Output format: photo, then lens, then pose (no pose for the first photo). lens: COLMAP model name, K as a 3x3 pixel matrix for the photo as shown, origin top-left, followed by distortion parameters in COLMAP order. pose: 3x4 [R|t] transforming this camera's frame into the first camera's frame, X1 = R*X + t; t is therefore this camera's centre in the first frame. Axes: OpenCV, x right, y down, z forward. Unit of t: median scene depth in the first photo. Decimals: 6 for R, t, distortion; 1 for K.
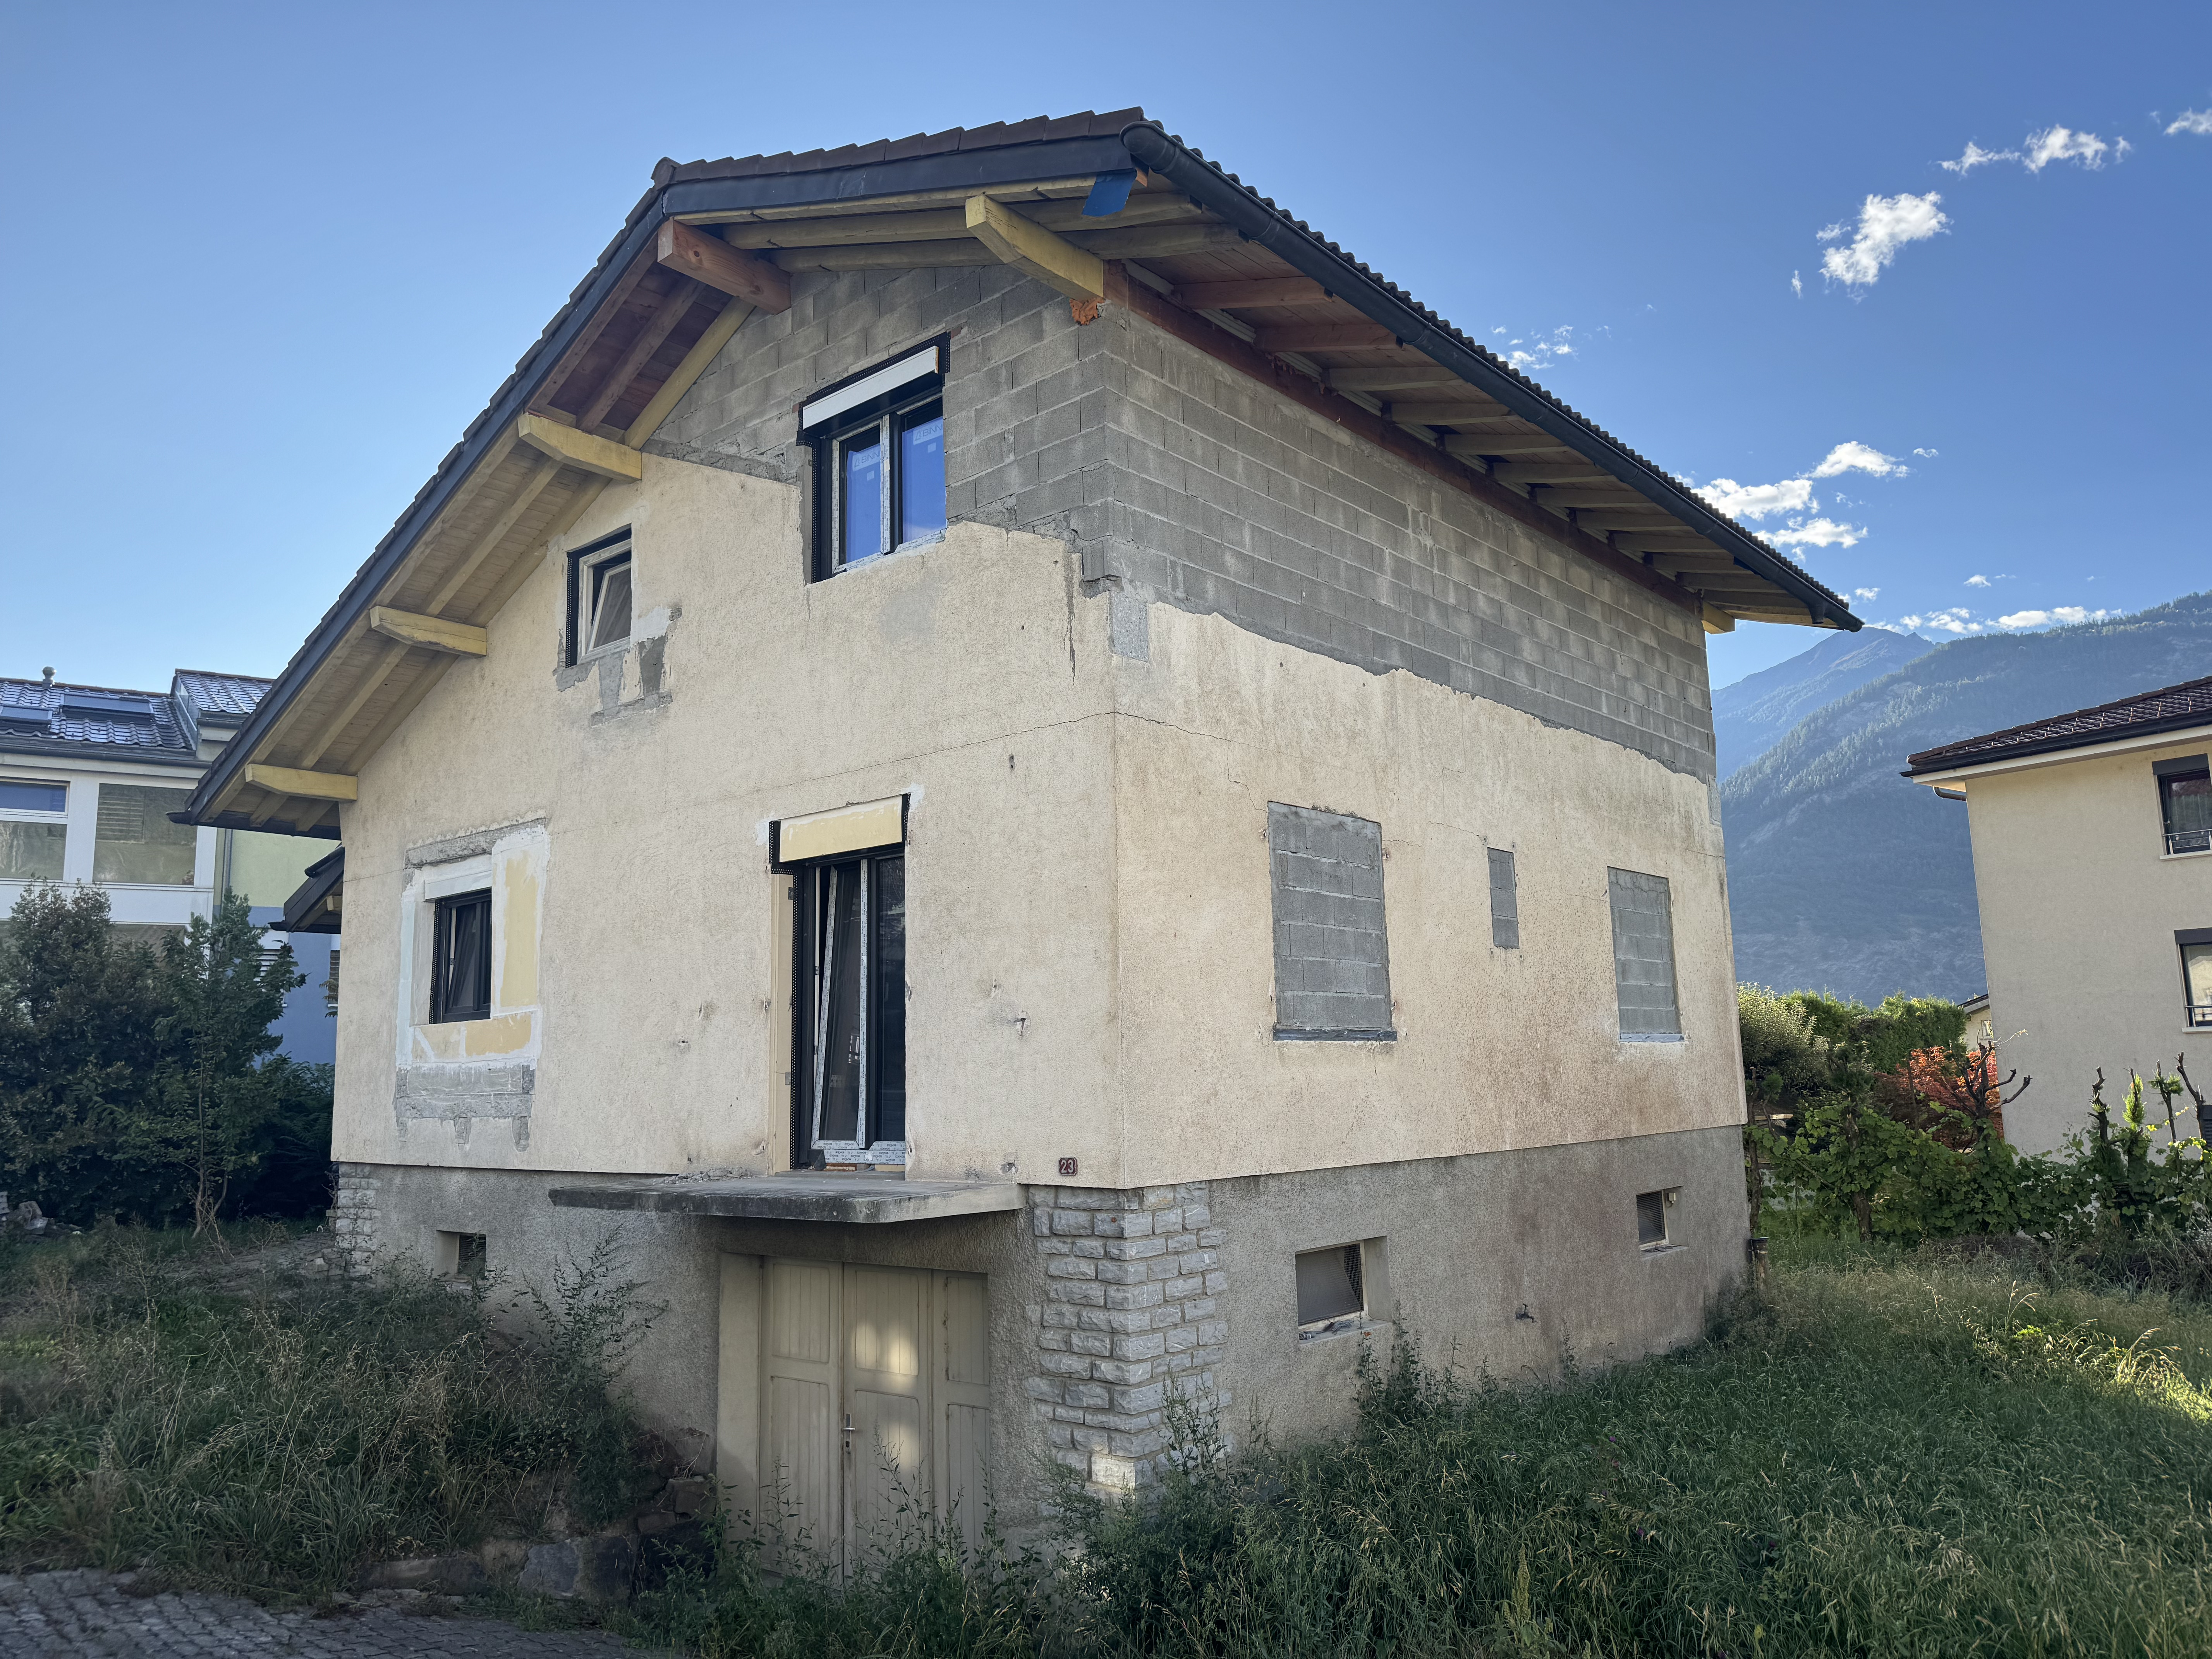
lens RADIAL K [[1560.9, 0, 1108.4], [0, 1560.9, 824.8], [0, 0, 1]] dist [0.047954, -0.052785]
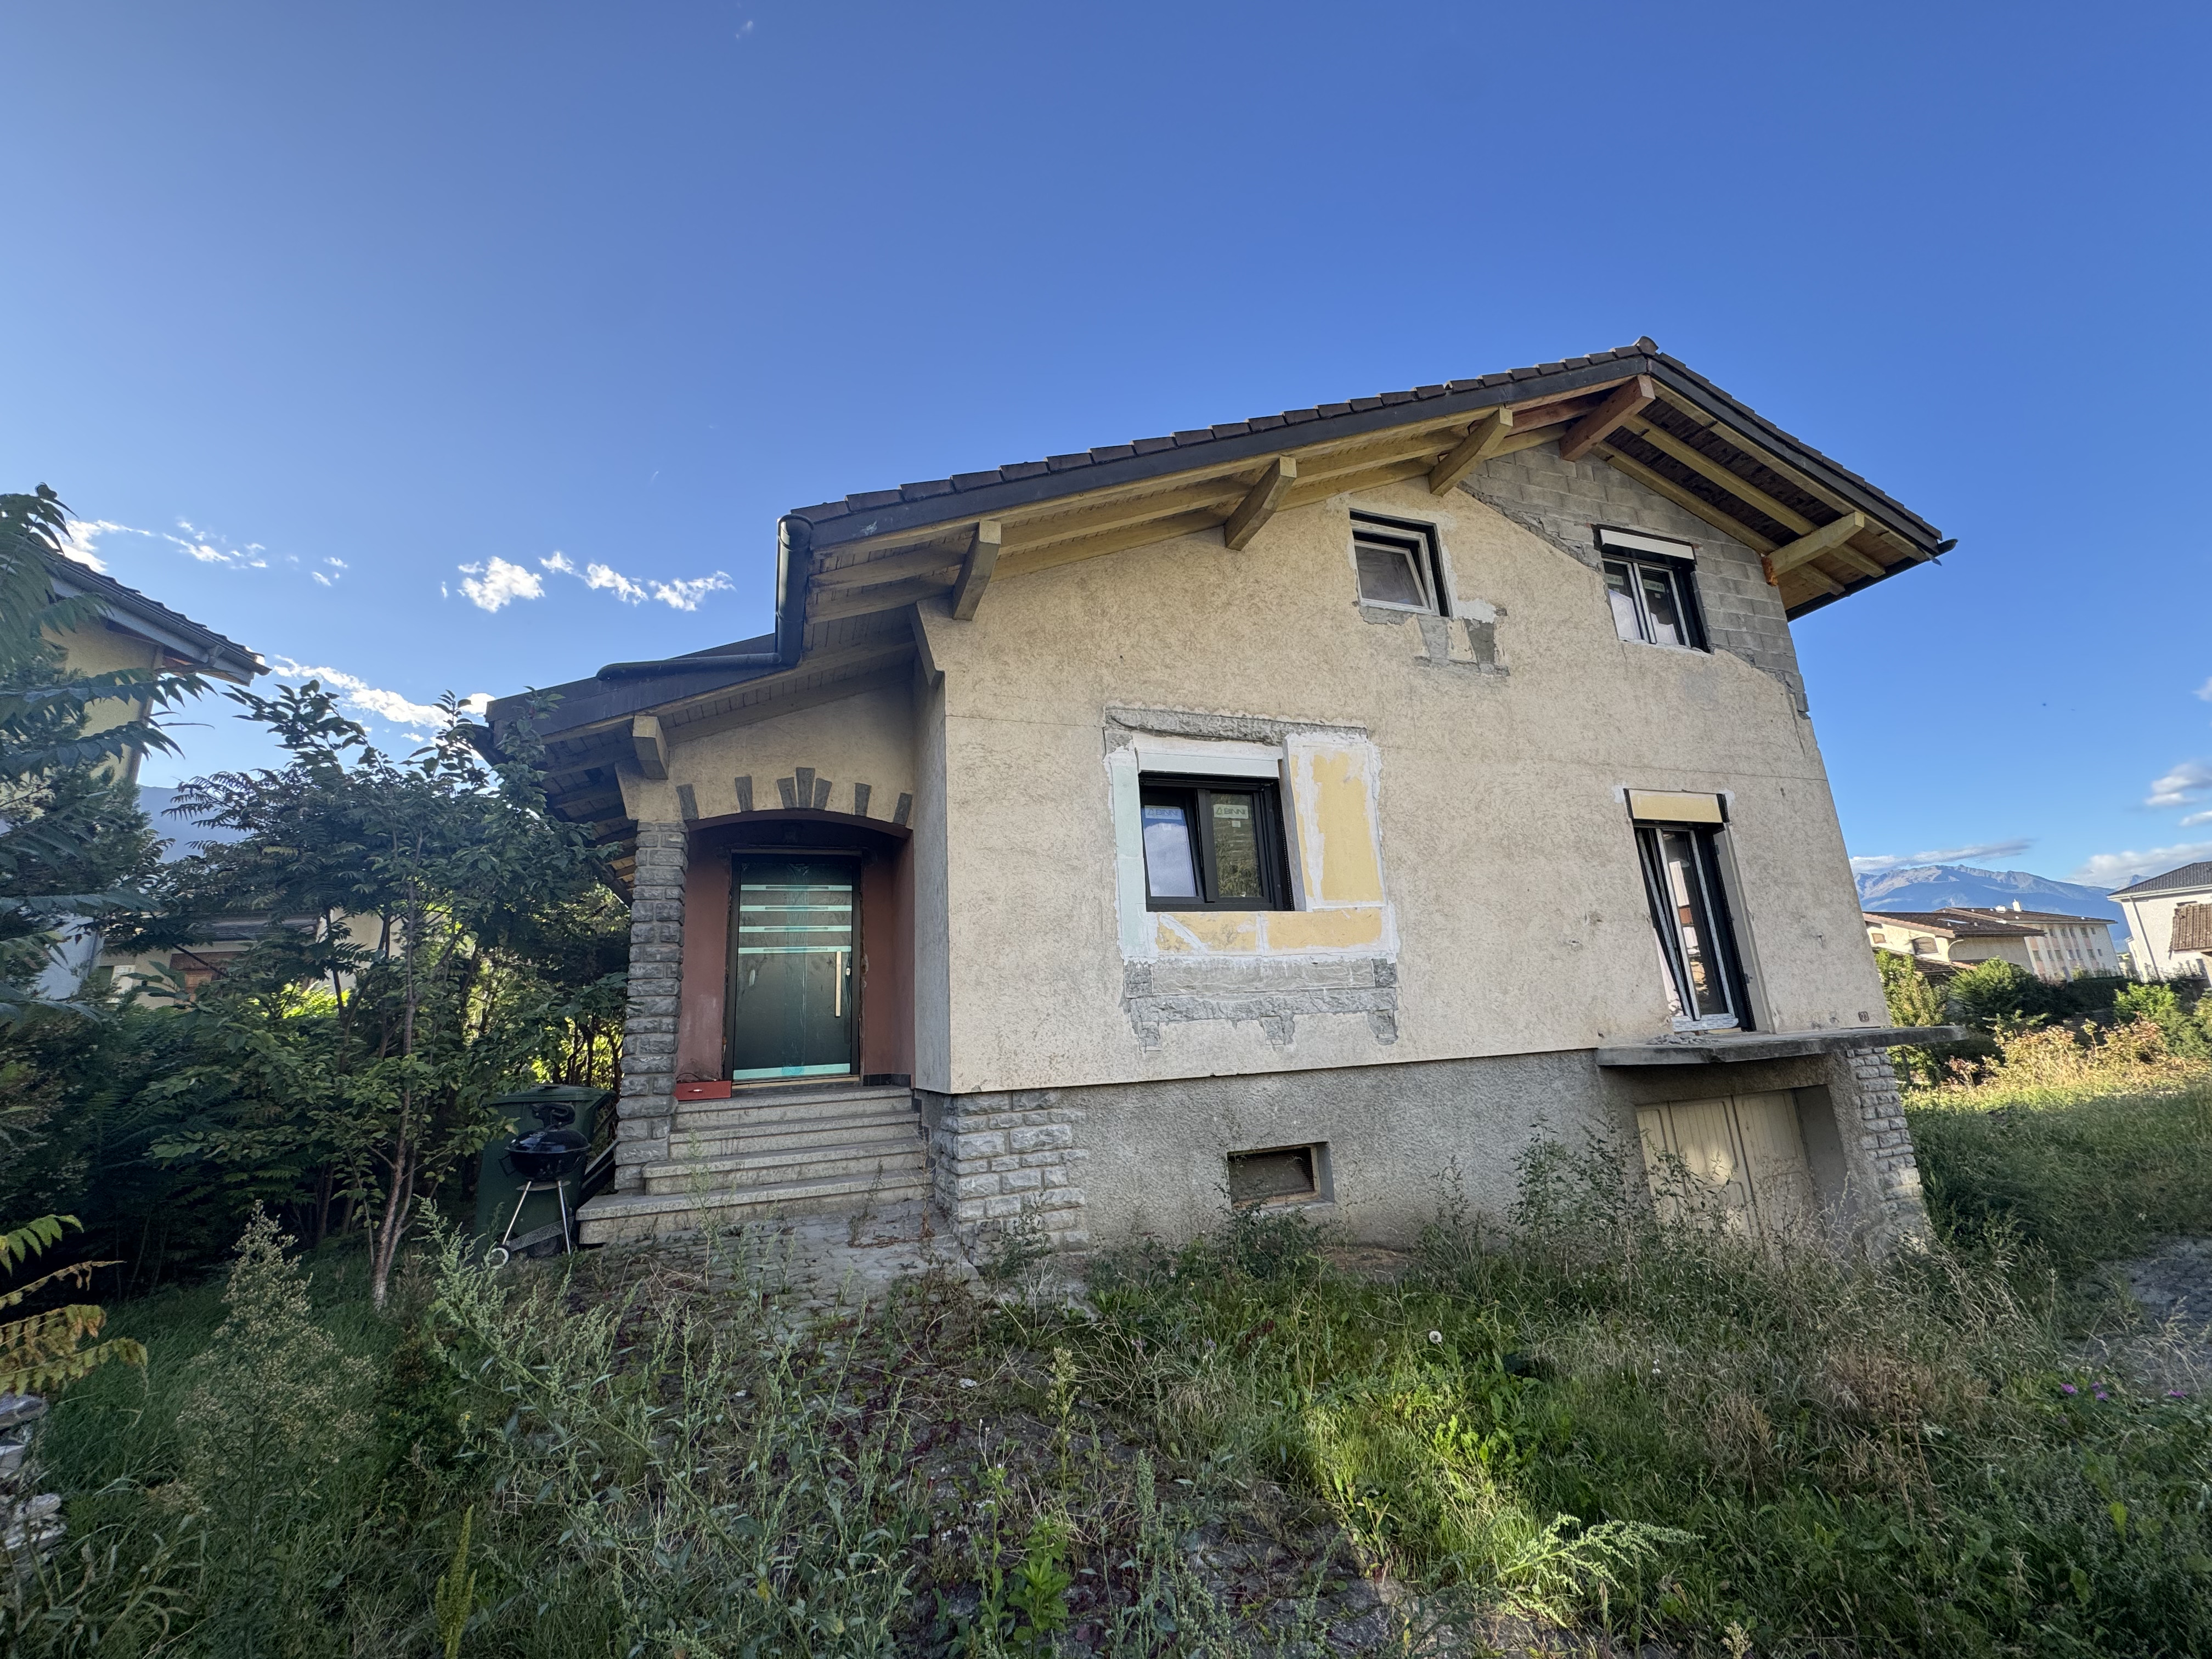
lens RADIAL K [[979.7, 0, 1104.5], [0, 979.7, 811.6], [0, 0, 1]] dist [-0.017410, -0.000065]
pose [[0.465749, 0.226002, 0.855571, -1.147804], [-0.085799, 0.973815, -0.210530, 0.236267], [-0.880748, 0.024647, 0.472944, 0.972708]]
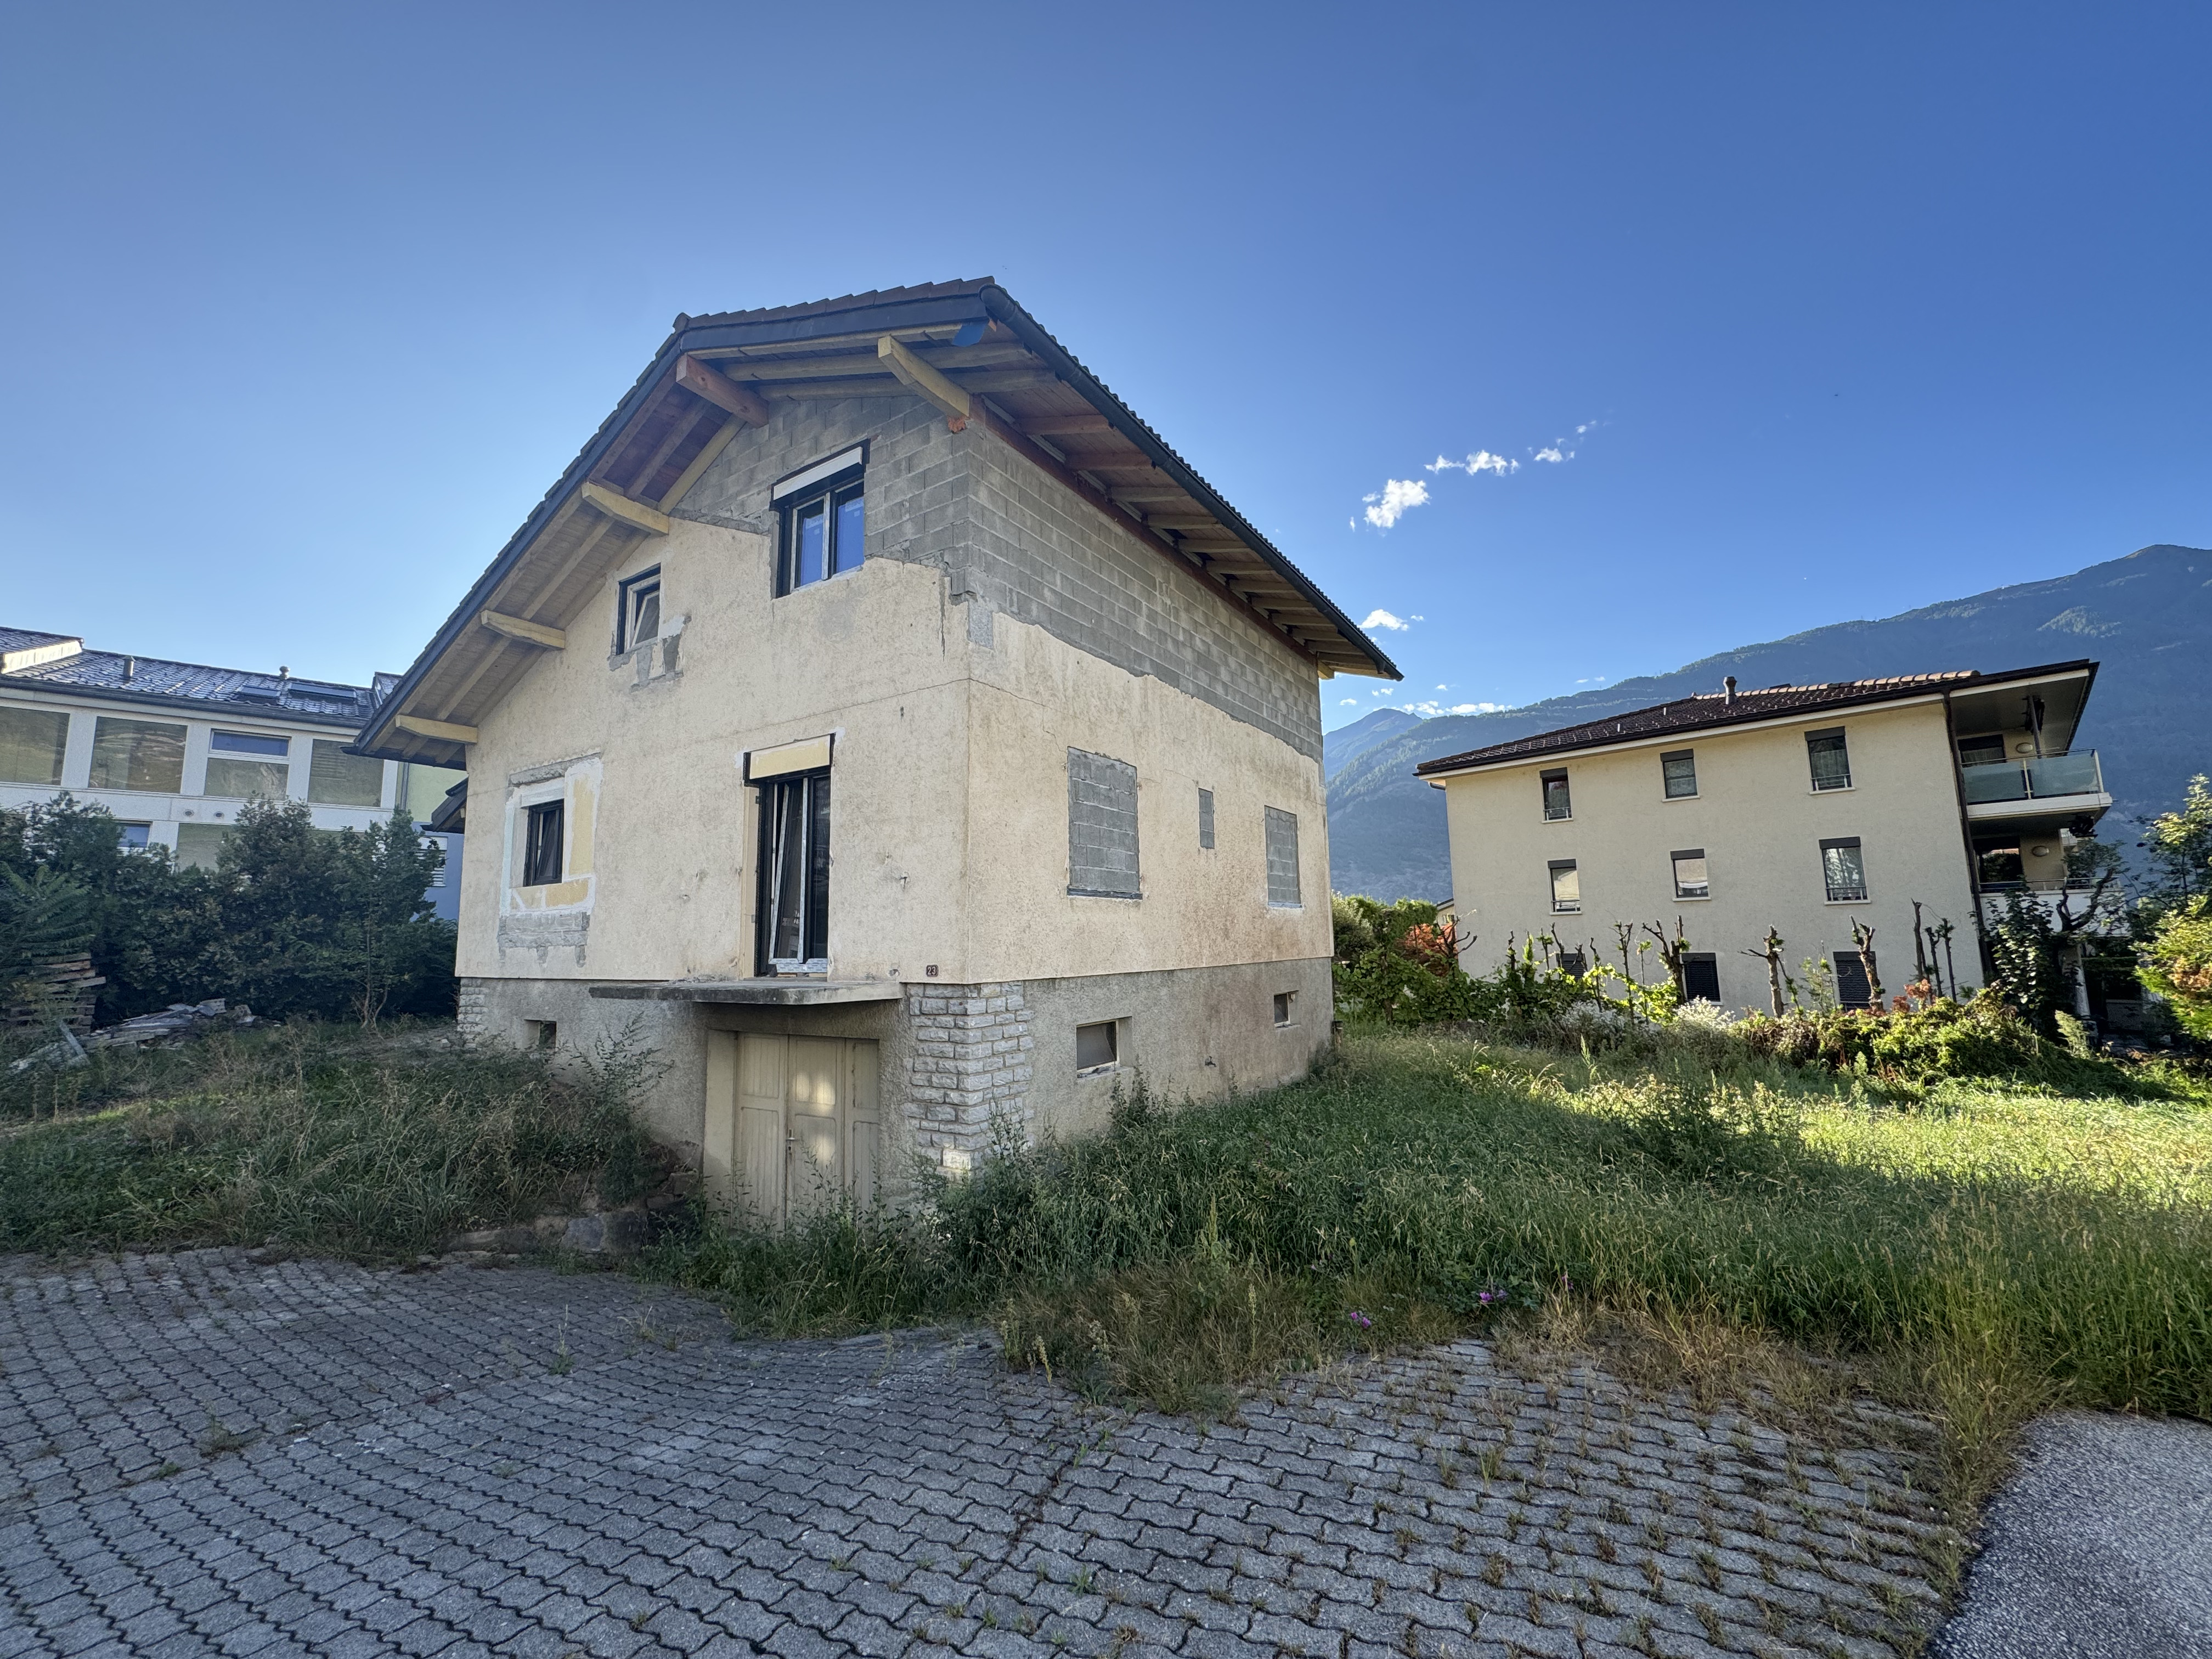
lens RADIAL K [[883.6, 0, 1103.3], [0, 883.6, 826.2], [0, 0, 1]] dist [-0.003123, 0.000478]
pose [[0.990108, 0.022954, 0.138420, 0.013920], [-0.026330, 0.999398, 0.022607, 0.040224], [-0.137817, -0.026028, 0.990116, 0.084371]]
